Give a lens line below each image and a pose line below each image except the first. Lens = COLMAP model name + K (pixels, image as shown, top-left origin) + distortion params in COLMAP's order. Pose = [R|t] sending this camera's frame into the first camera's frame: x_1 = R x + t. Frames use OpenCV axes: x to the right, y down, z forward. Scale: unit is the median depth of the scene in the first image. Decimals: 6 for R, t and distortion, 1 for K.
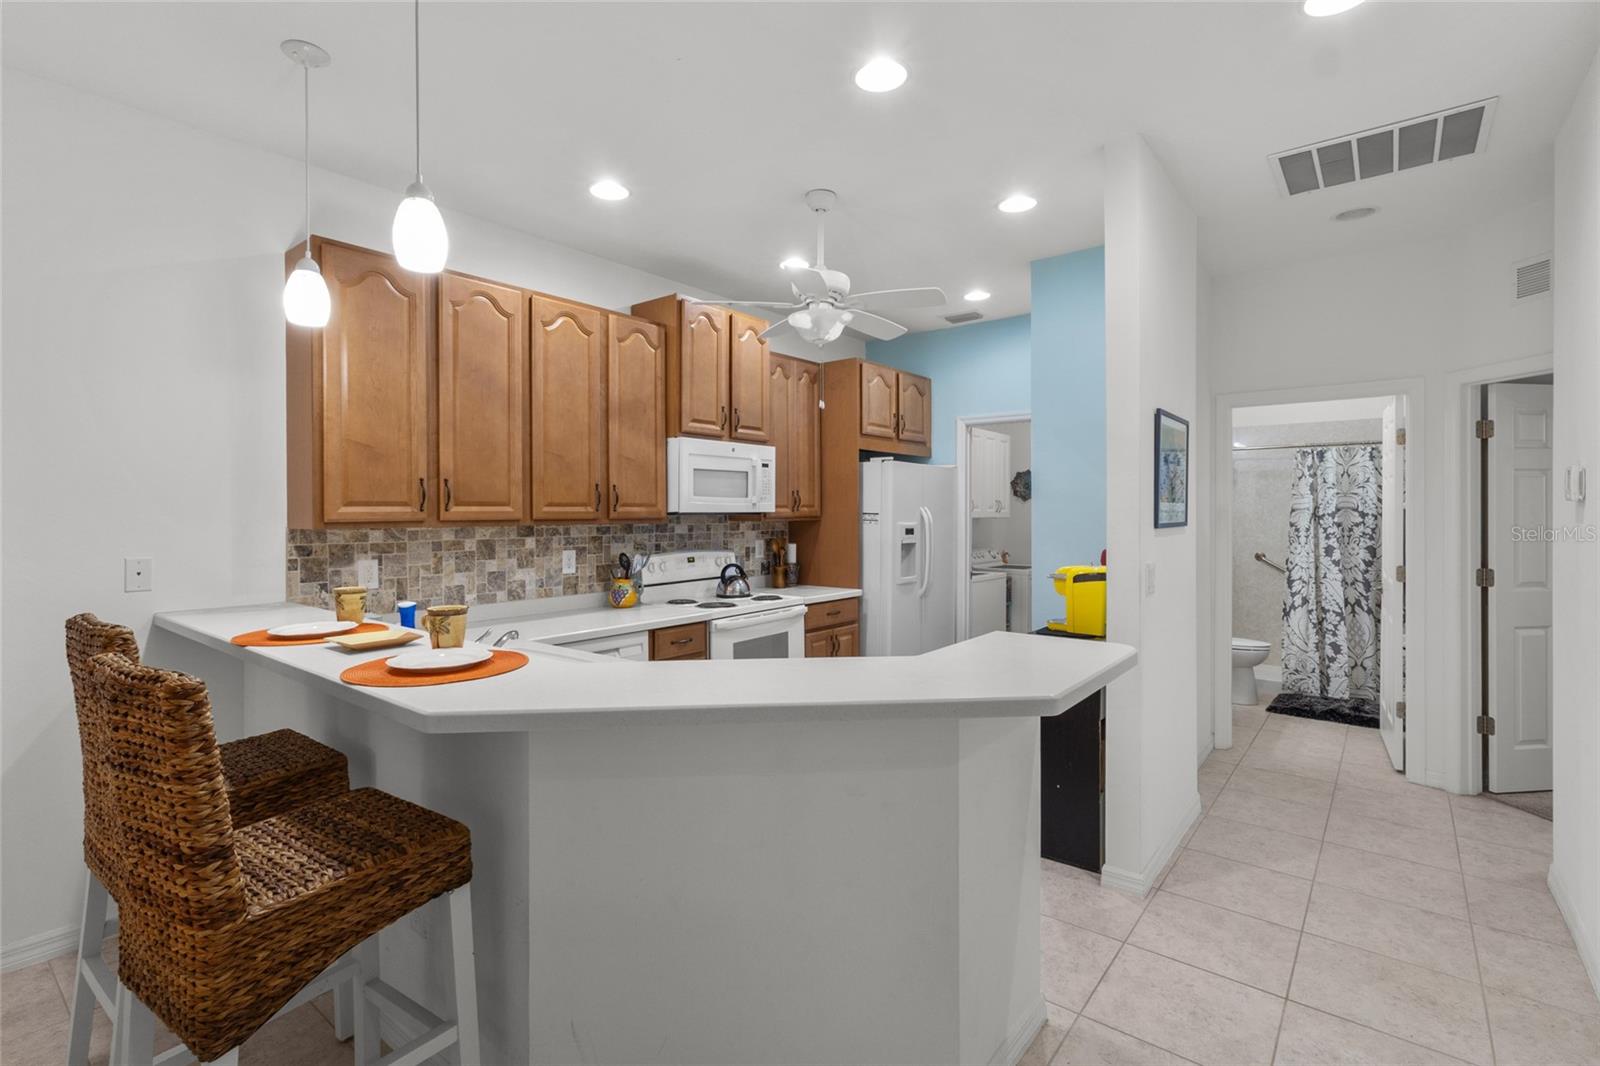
lens RADIAL K [[733.0, 0, 787.5], [0, 733.0, 512.6], [0, 0, 1]] dist [-0.001734, 0.001846]
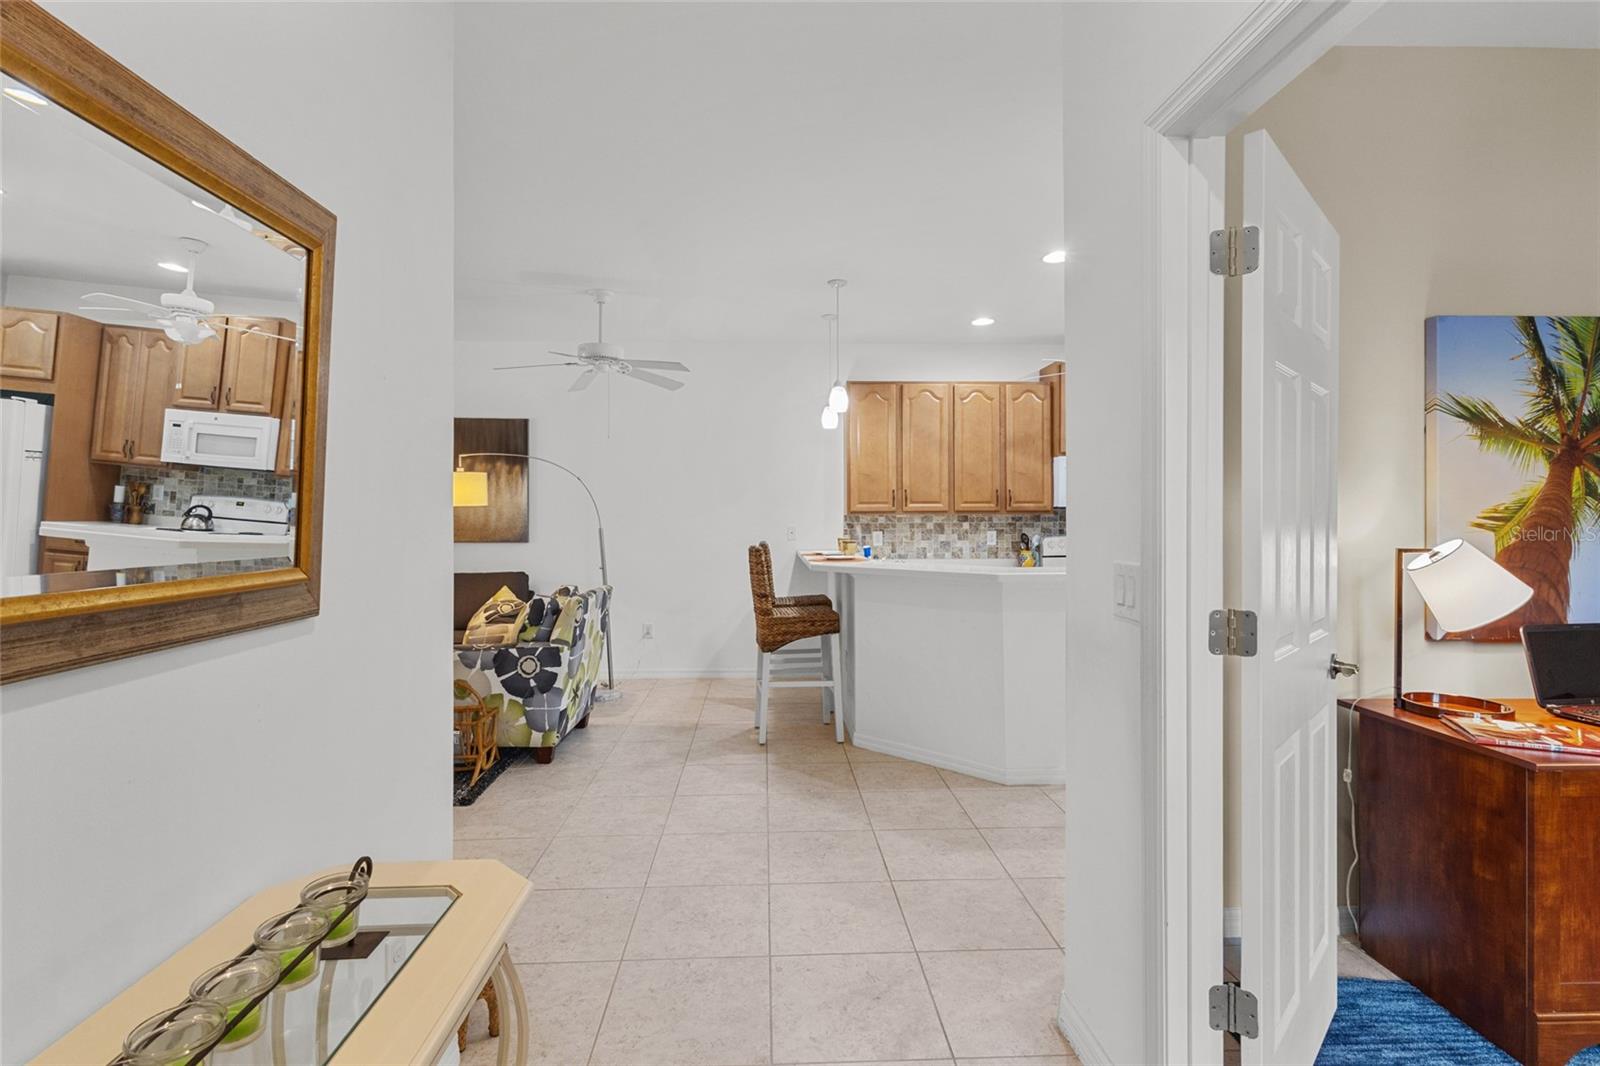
lens RADIAL K [[733.0, 0, 796.0], [0, 733.0, 523.0], [0, 0, 1]] dist [-0.001734, 0.001846]
pose [[0.660987, 0.005488, -0.750377, 0.628858], [0.001062, 0.999965, 0.008248, 0.019825], [0.750396, -0.006249, 0.660959, -0.397255]]
